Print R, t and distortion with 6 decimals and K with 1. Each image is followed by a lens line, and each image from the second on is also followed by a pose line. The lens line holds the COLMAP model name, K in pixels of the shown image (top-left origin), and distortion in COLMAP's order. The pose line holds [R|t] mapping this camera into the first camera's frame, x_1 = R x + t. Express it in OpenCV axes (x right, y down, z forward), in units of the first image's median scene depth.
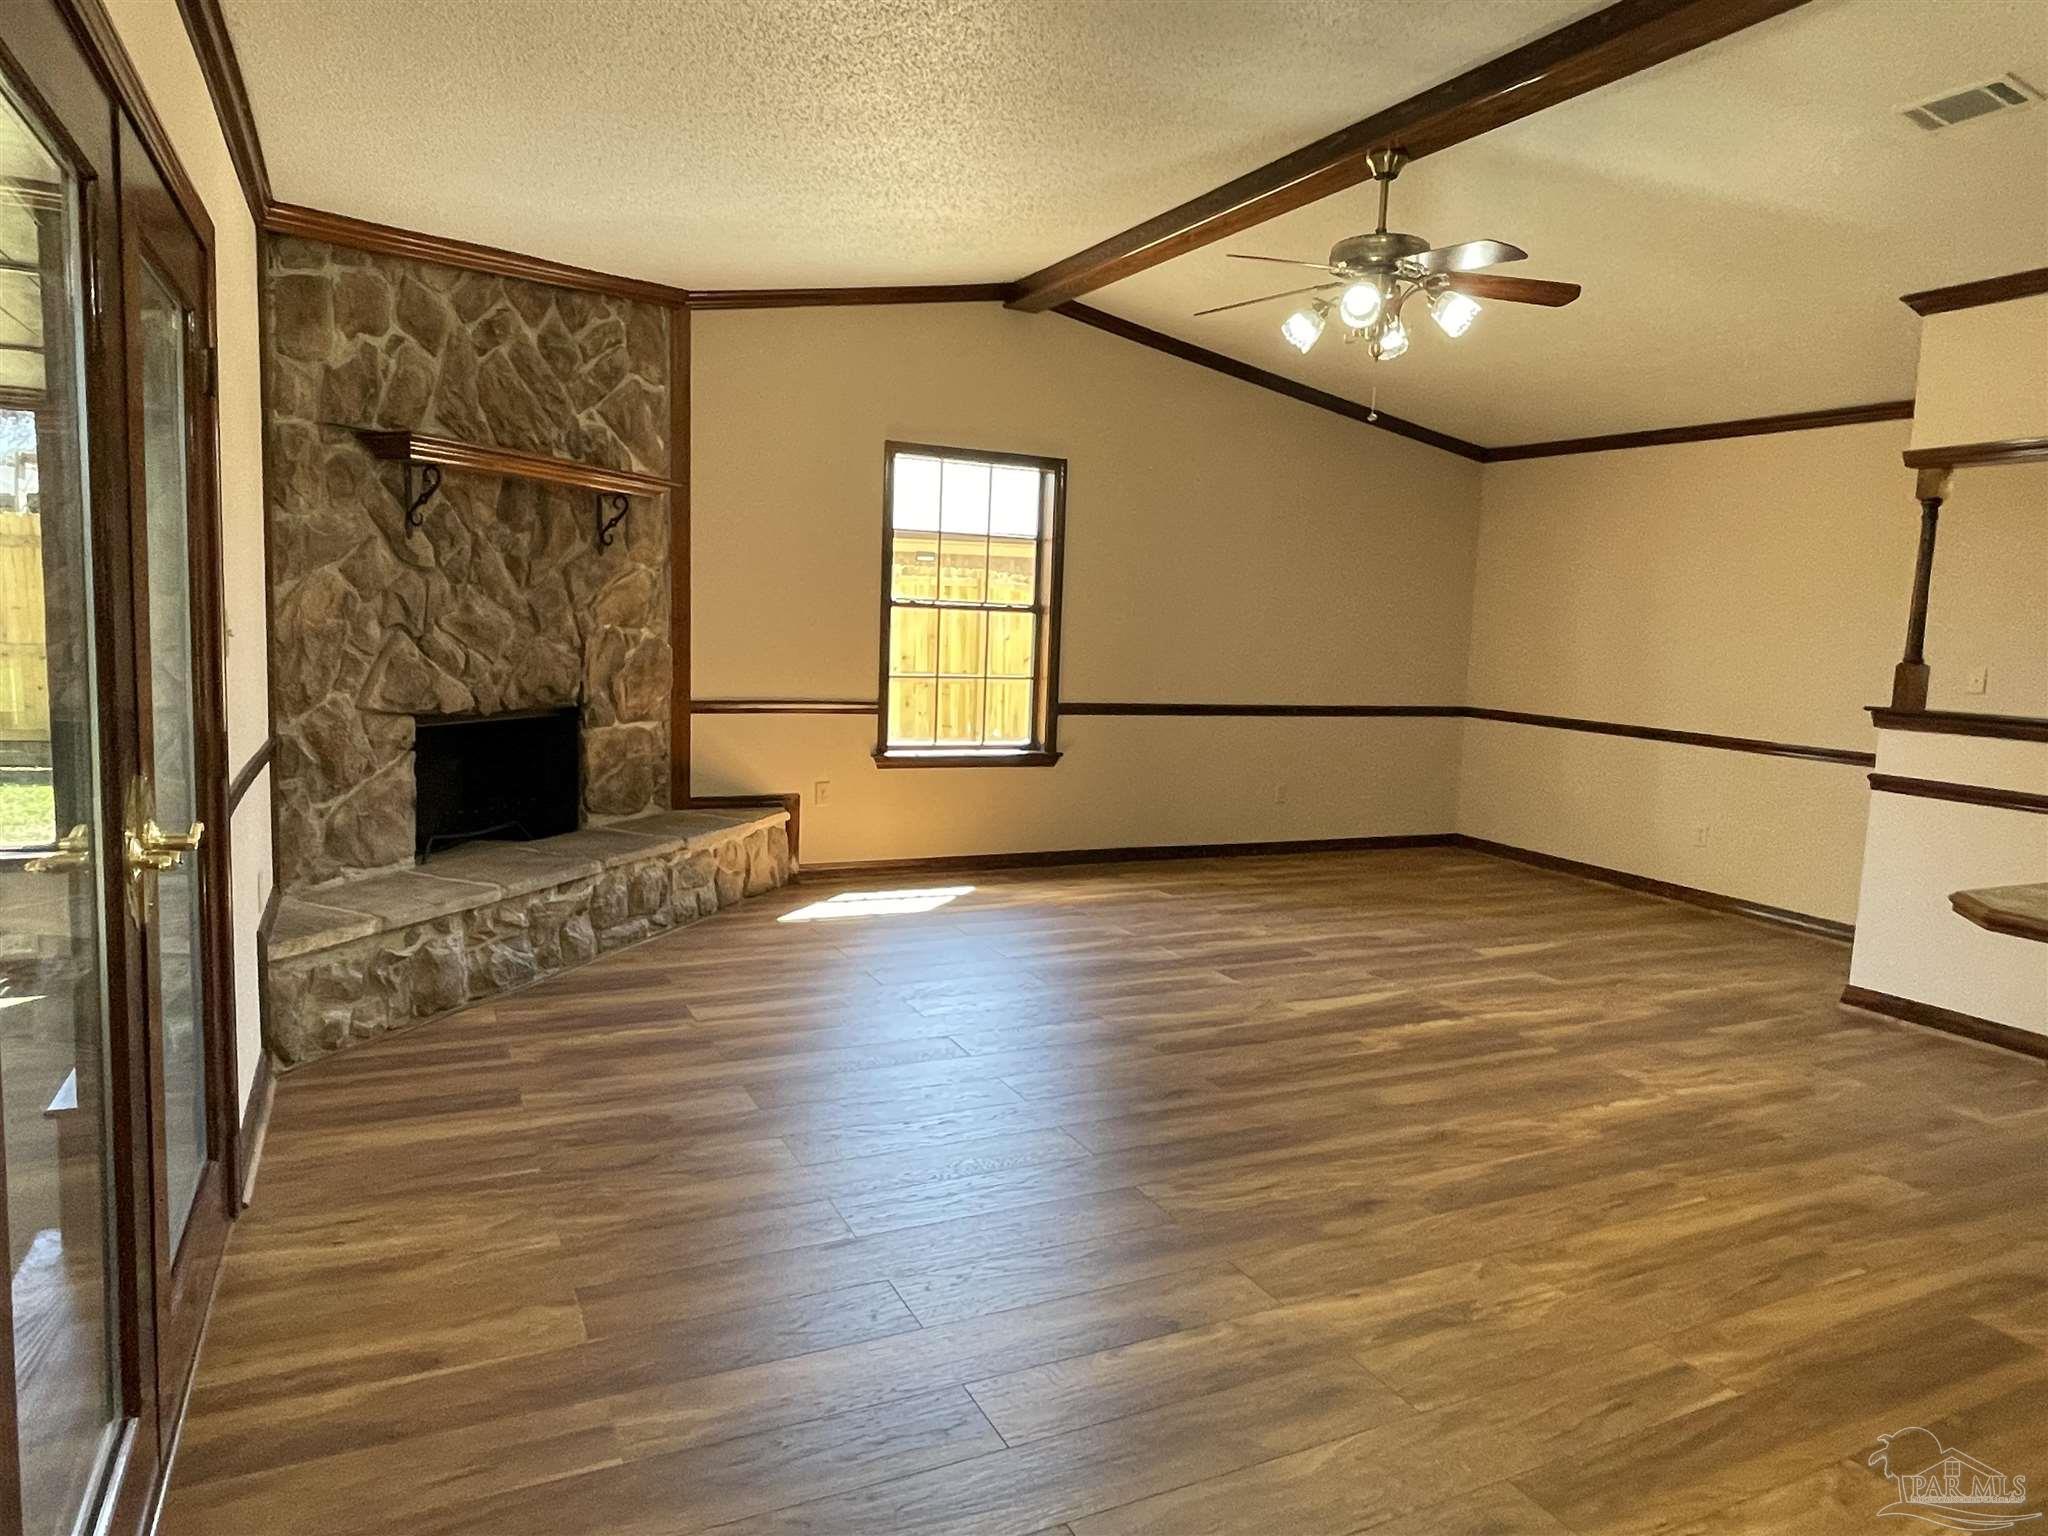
lens RADIAL K [[1285.2, 0, 1020.8], [0, 1285.2, 757.1], [0, 0, 1]] dist [-0.004128, -0.000307]
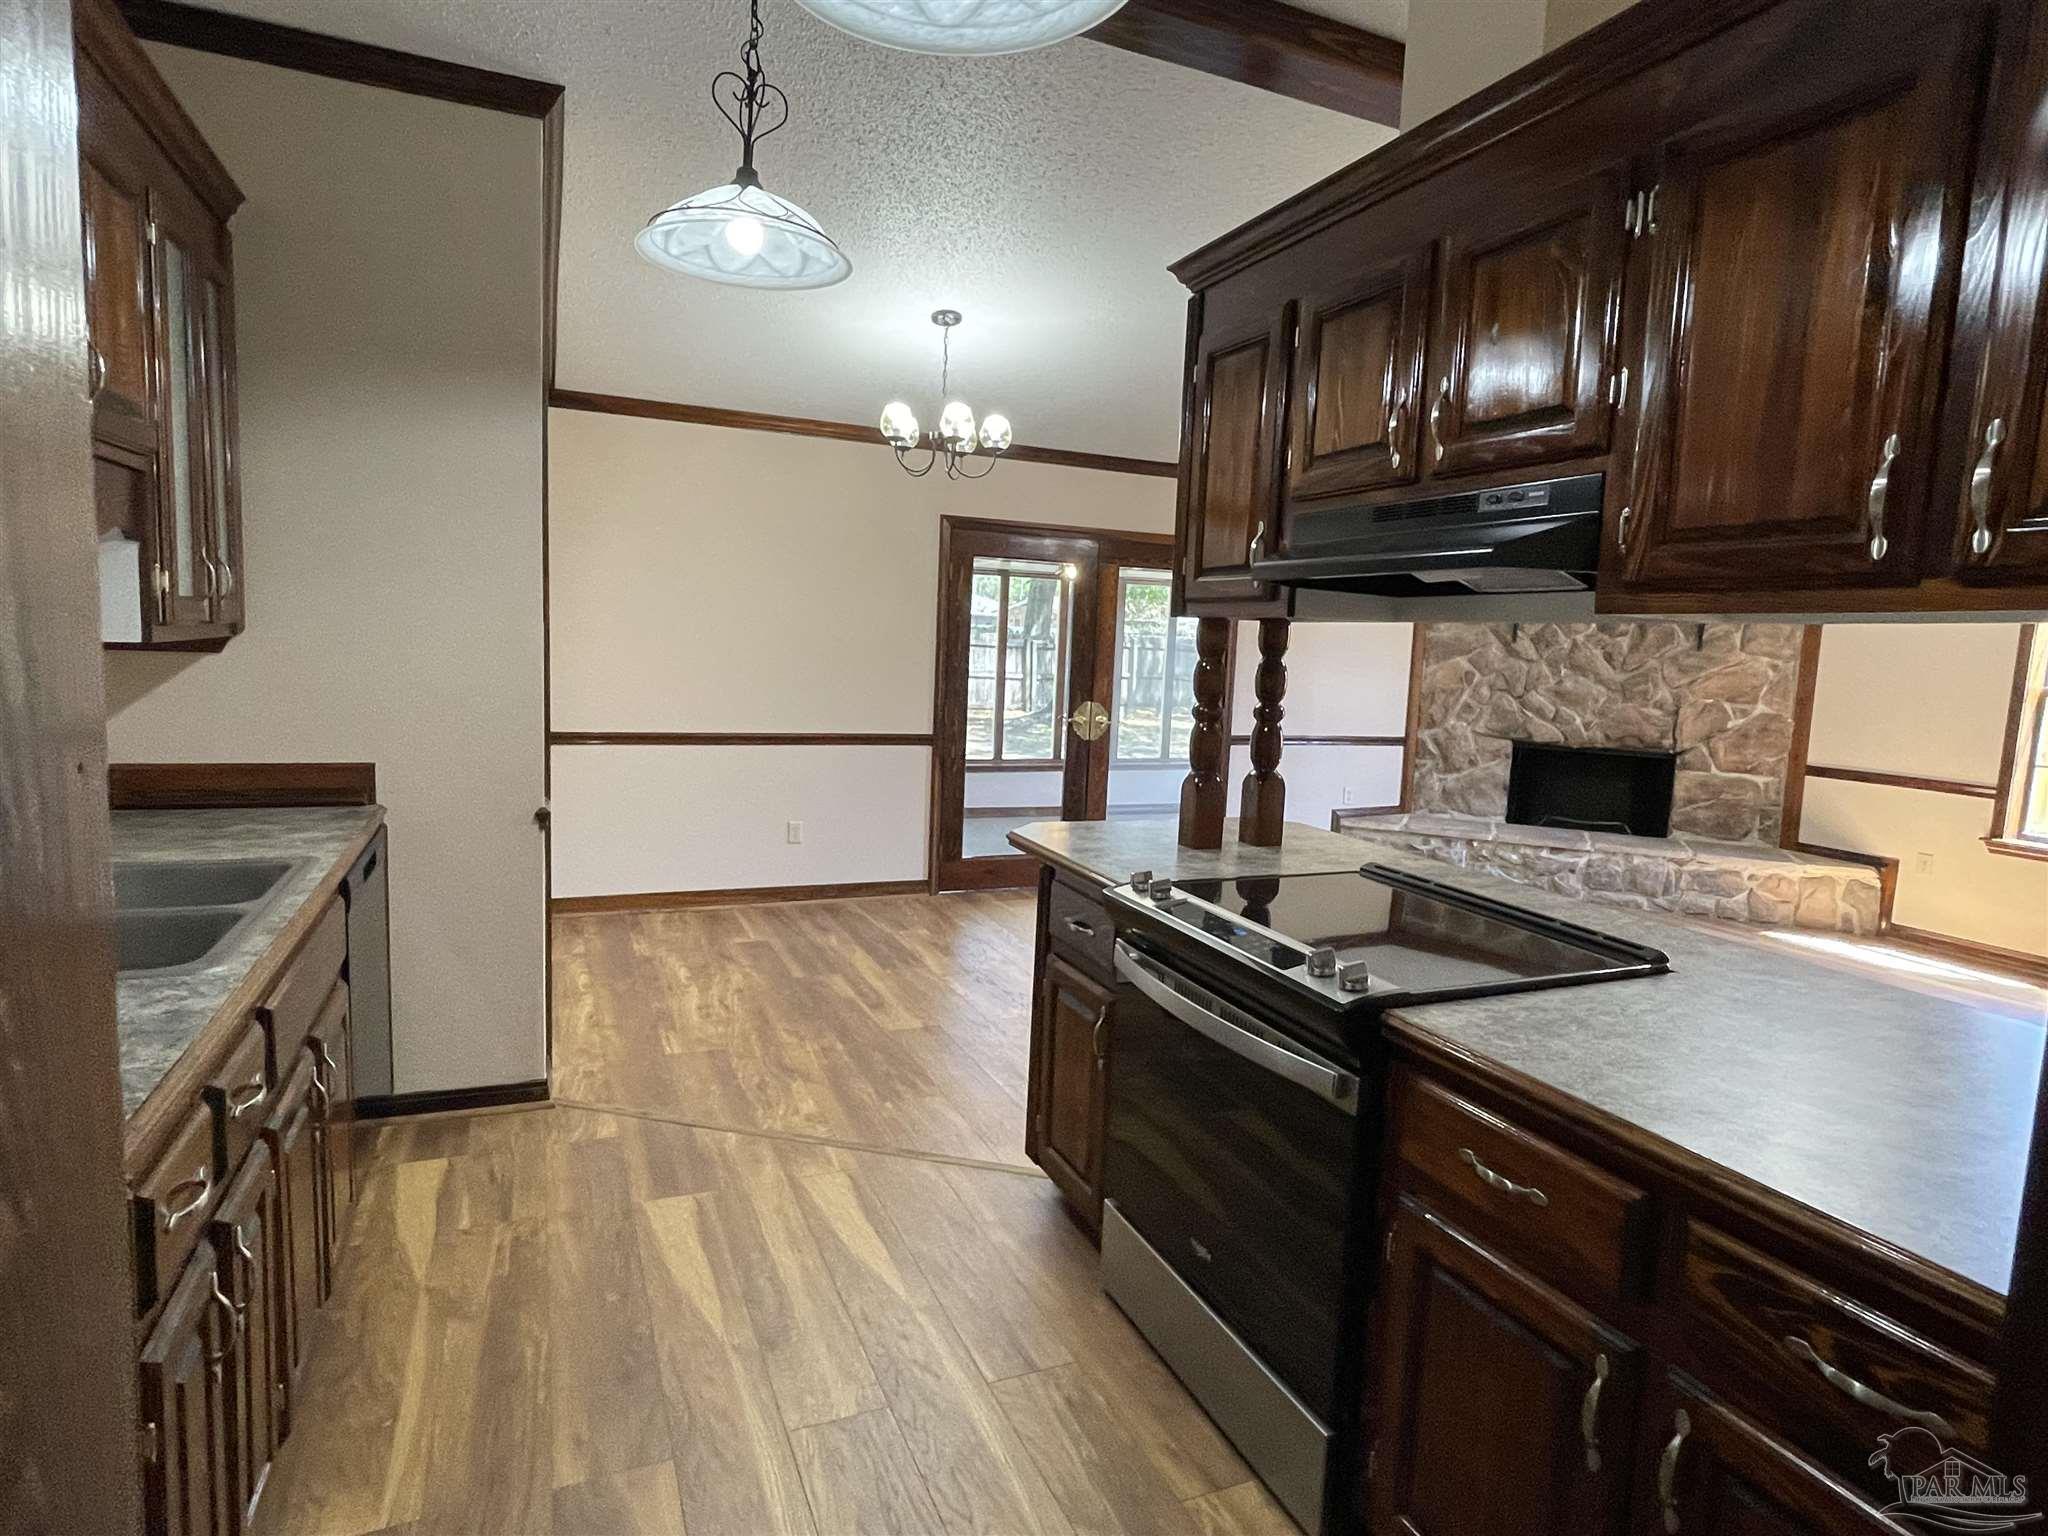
lens RADIAL K [[1071.1, 0, 1021.7], [0, 1071.1, 762.7], [0, 0, 1]] dist [-0.001619, 0.002872]
pose [[-0.026679, 0.073165, -0.996963, 1.007947], [-0.157542, 0.984547, 0.076469, -0.006630], [0.987152, 0.159104, -0.014740, 0.325438]]
